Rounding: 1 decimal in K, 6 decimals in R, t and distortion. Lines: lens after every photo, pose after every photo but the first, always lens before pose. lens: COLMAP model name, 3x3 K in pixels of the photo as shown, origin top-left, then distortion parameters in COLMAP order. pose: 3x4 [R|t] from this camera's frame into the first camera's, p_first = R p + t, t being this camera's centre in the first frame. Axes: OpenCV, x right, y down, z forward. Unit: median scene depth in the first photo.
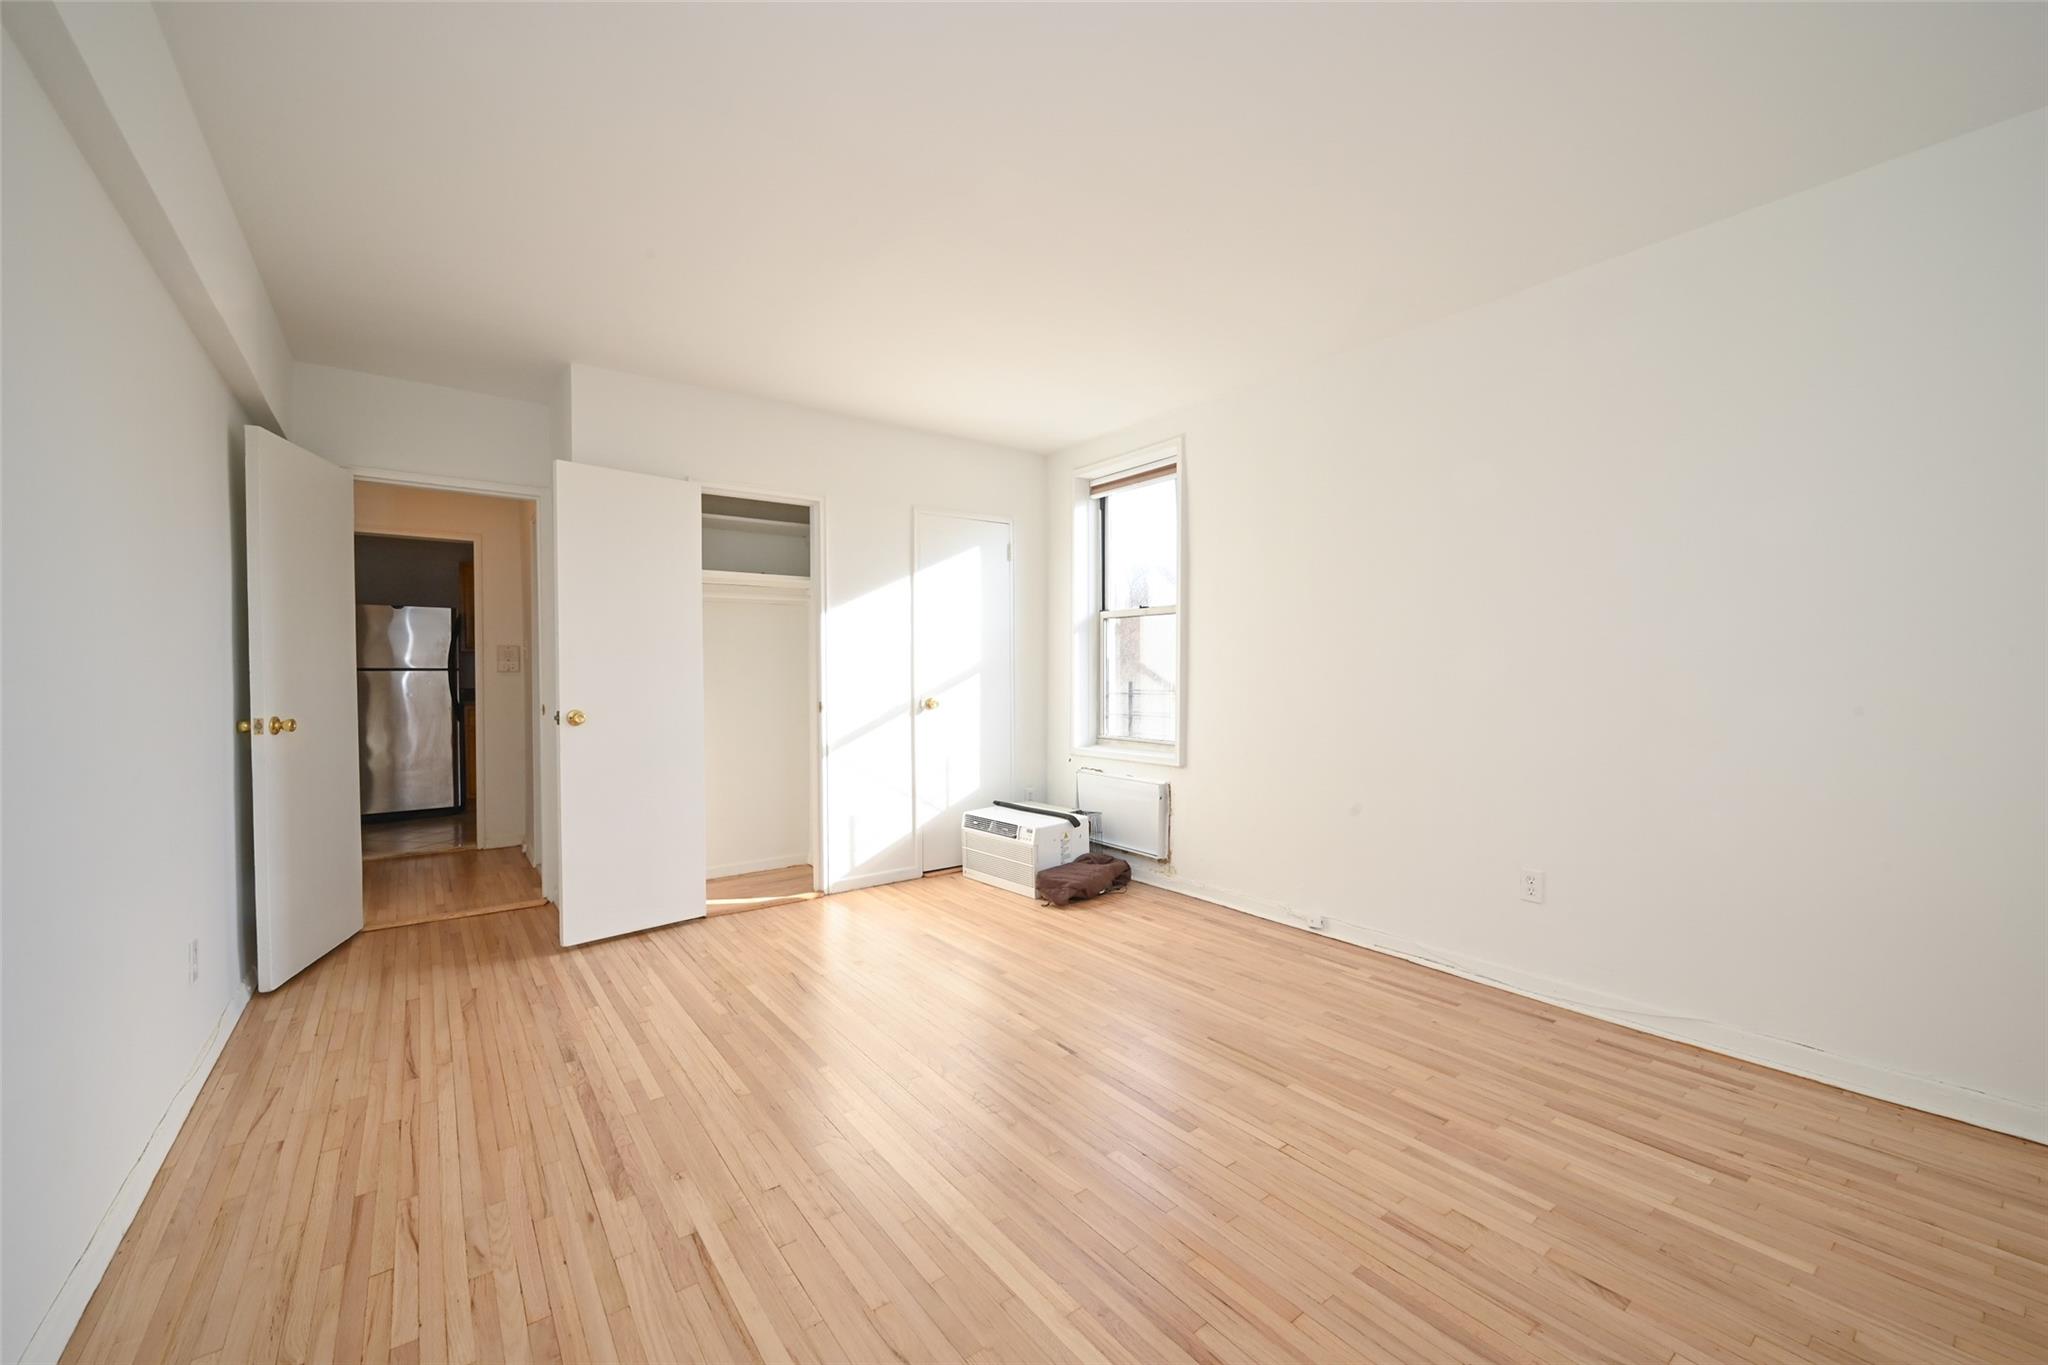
lens RADIAL K [[806.7, 0, 1026.9], [0, 806.7, 683.8], [0, 0, 1]] dist [-0.001521, 0.000573]
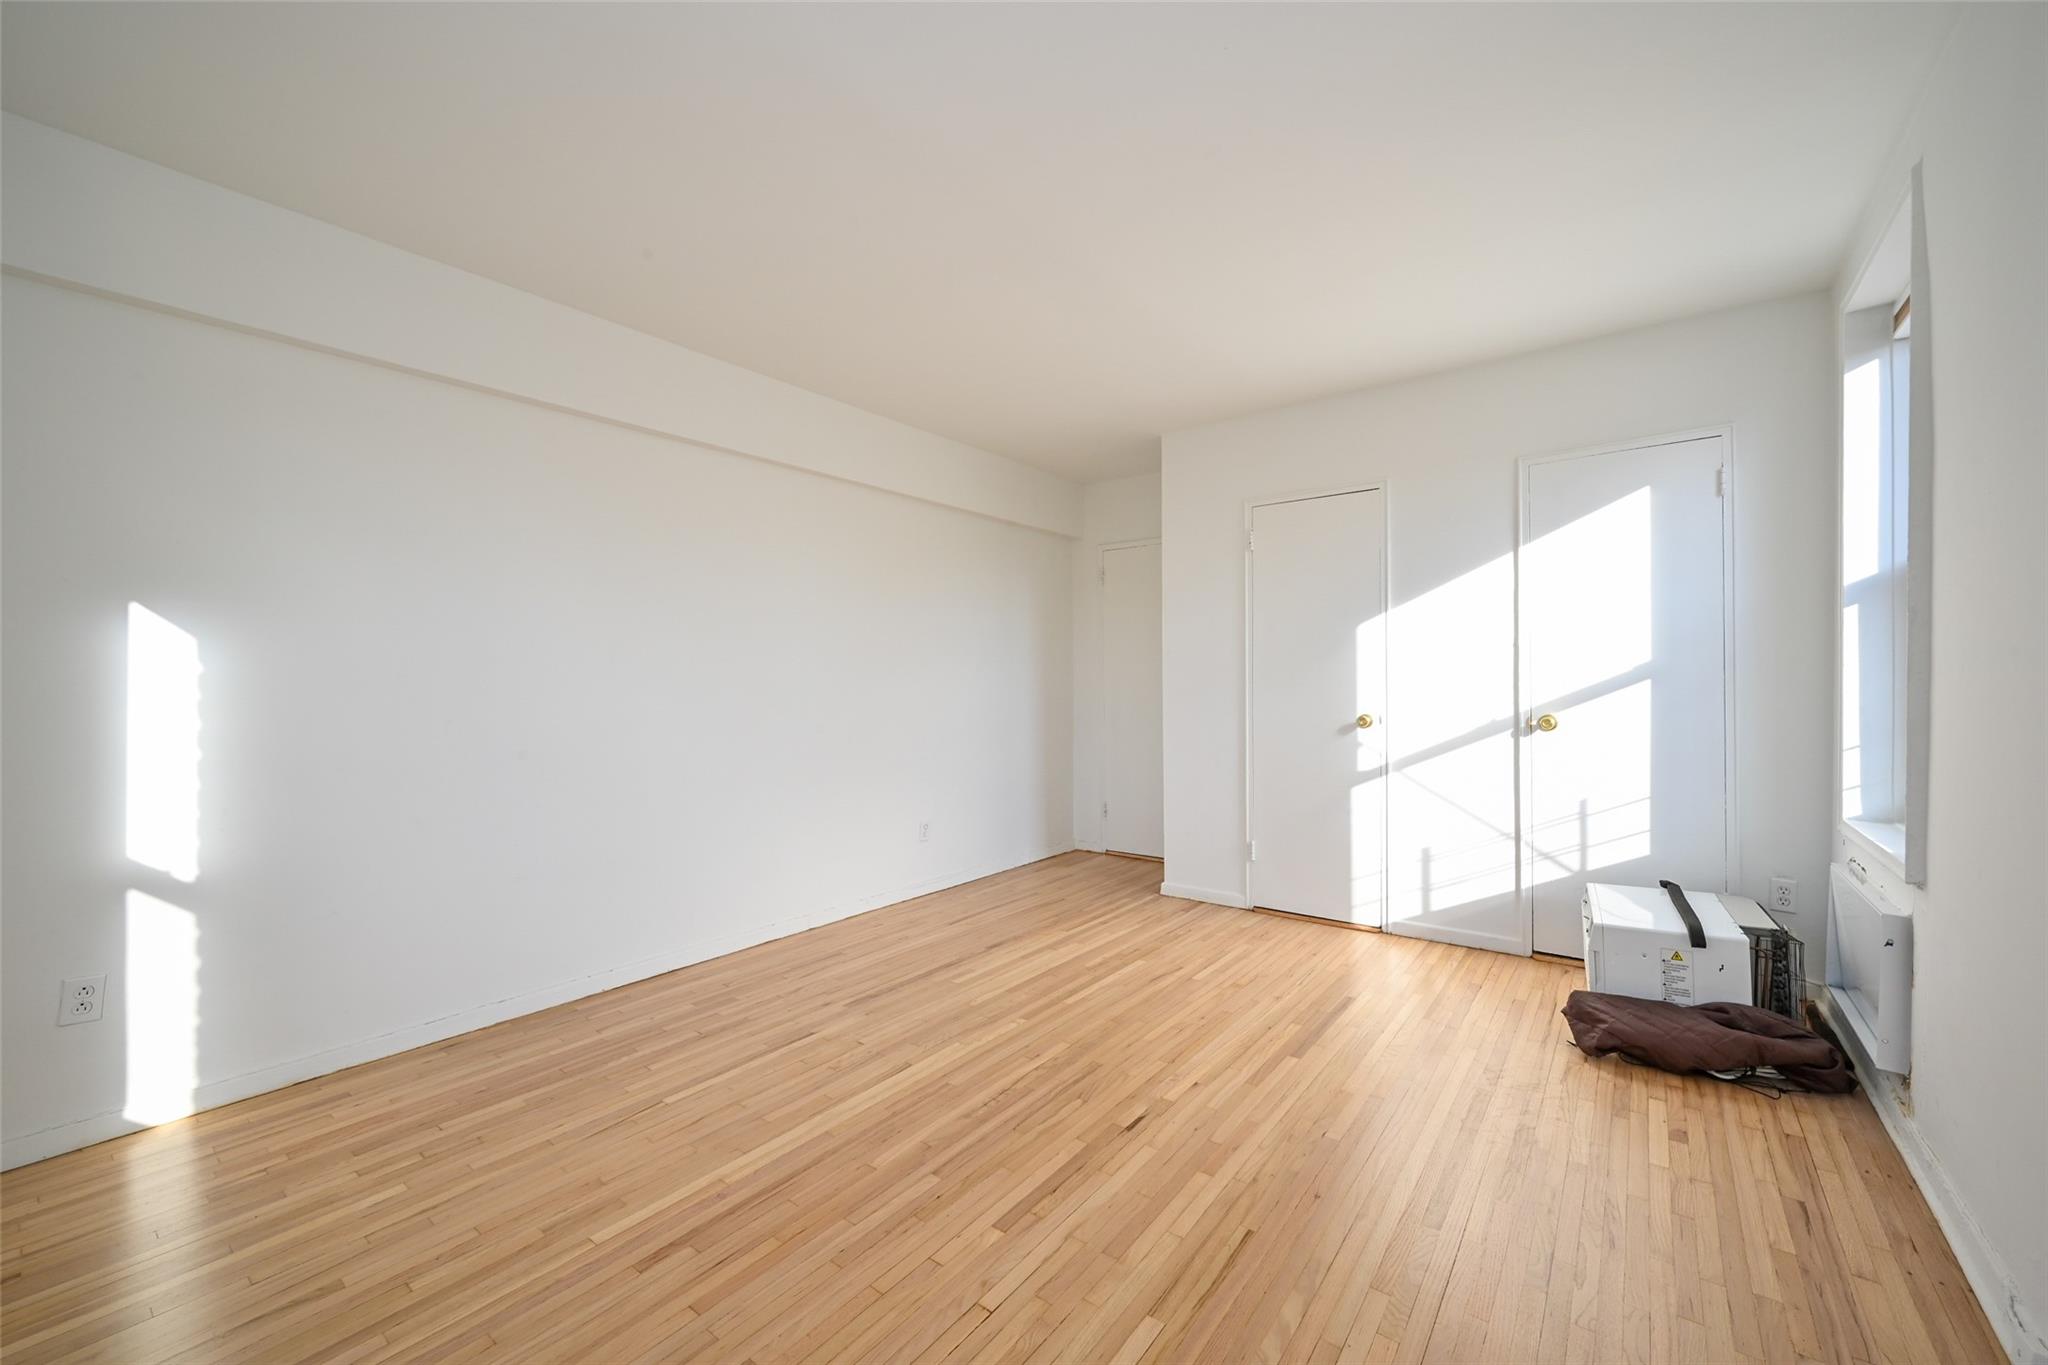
lens RADIAL K [[806.7, 0, 1026.9], [0, 806.7, 683.8], [0, 0, 1]] dist [-0.001521, 0.000573]
pose [[0.266964, 0.003205, -0.963701, 0.713898], [-0.008140, 0.999966, 0.001070, -0.011497], [0.963672, 0.007559, 0.266981, 0.558149]]
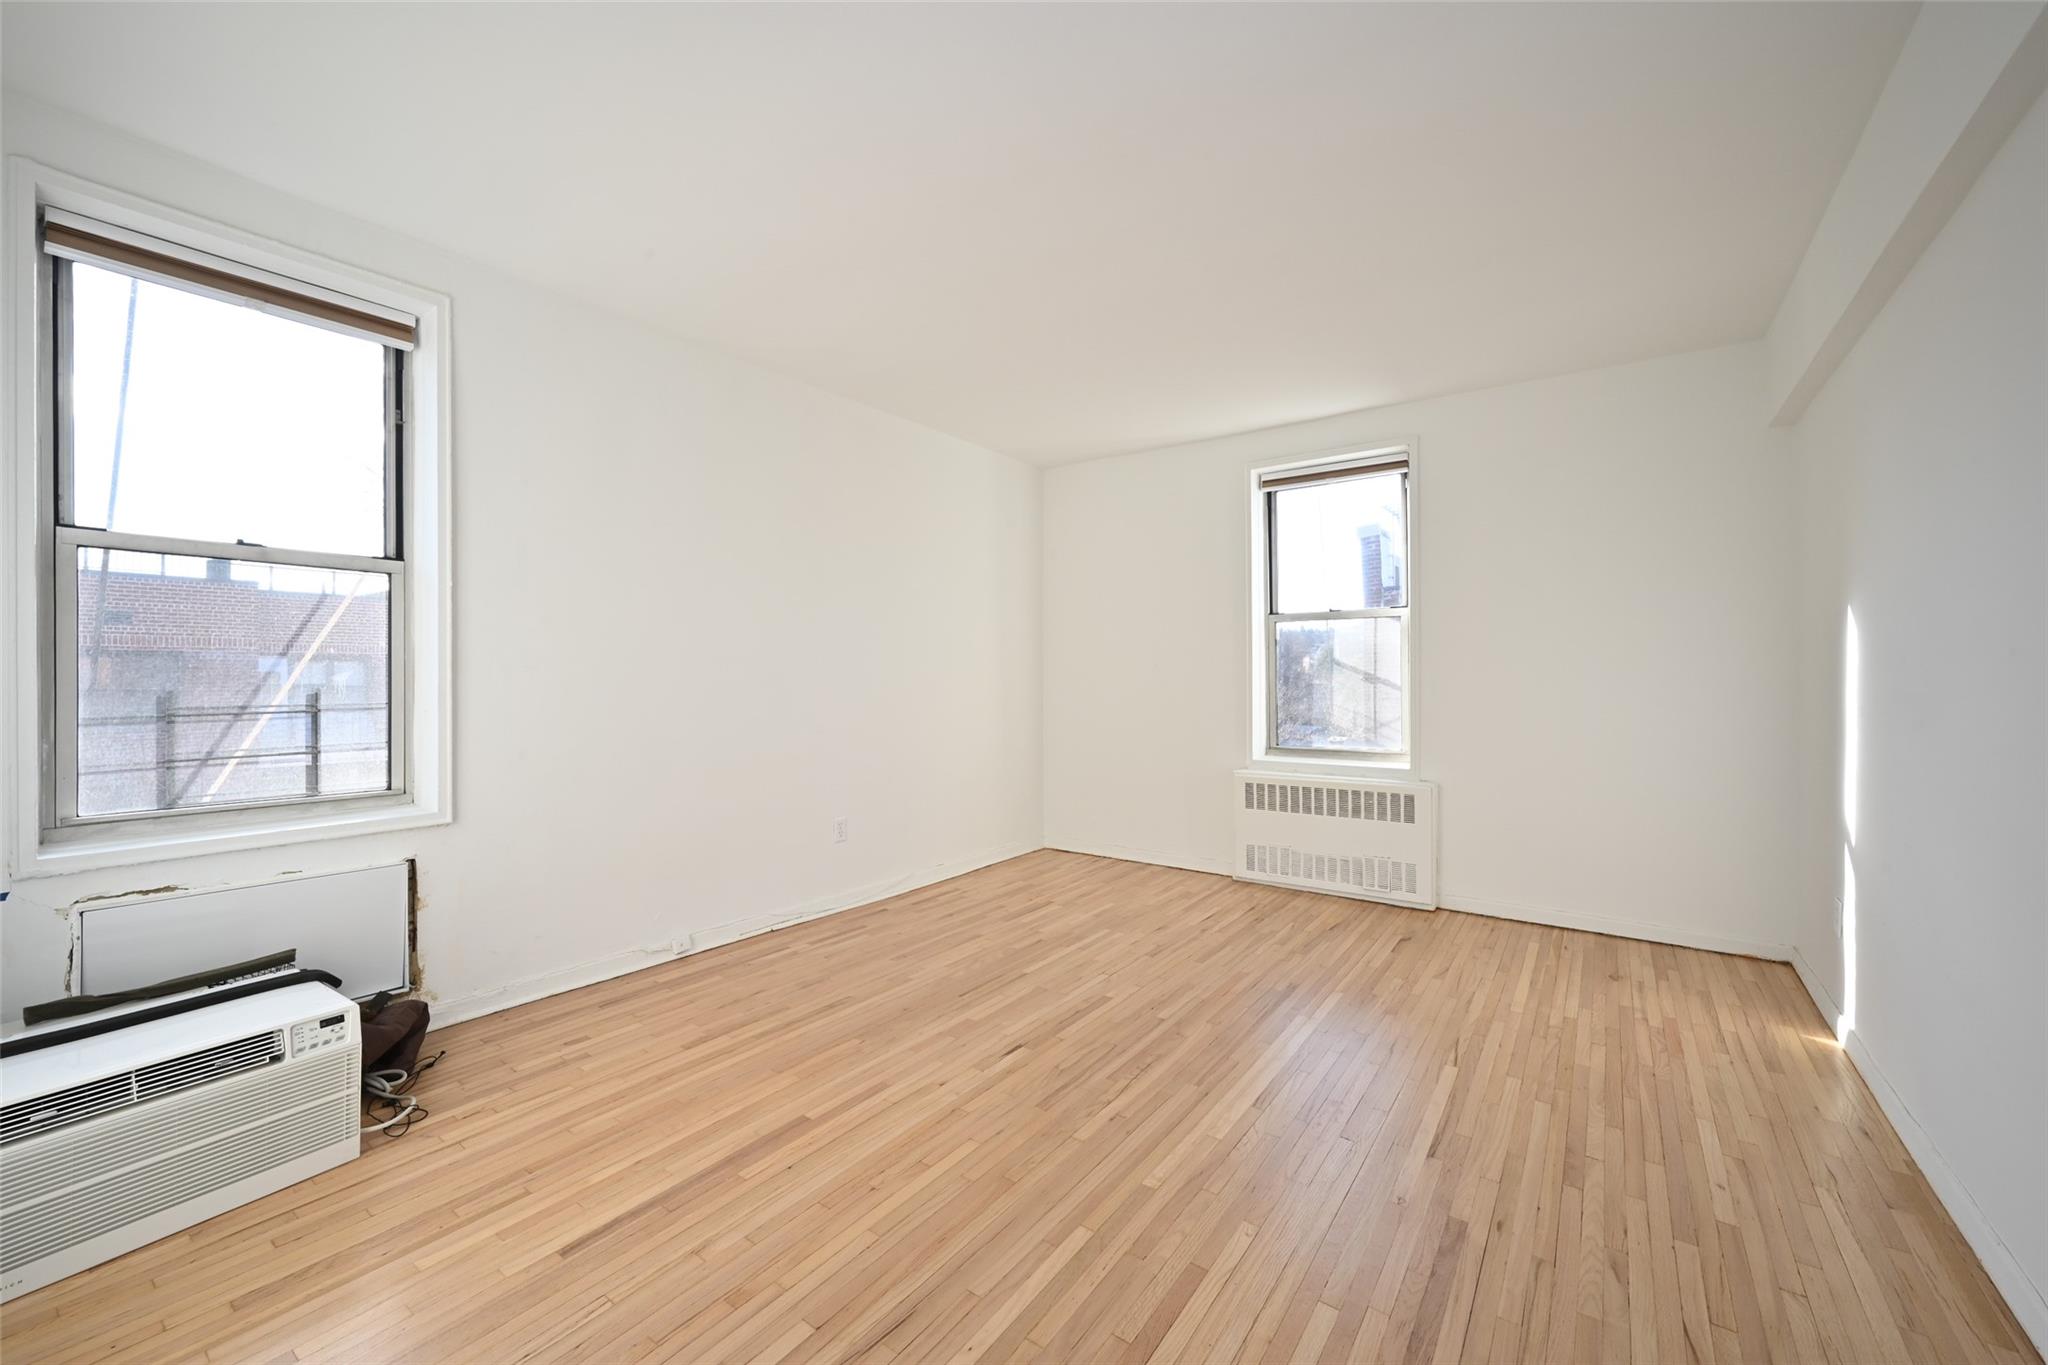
lens RADIAL K [[806.7, 0, 1026.9], [0, 806.7, 683.8], [0, 0, 1]] dist [-0.001521, 0.000573]
pose [[-0.292785, -0.006984, 0.956153, -0.770261], [0.011601, 0.999874, 0.010856, -0.009781], [-0.956108, 0.014270, -0.292667, 1.077591]]
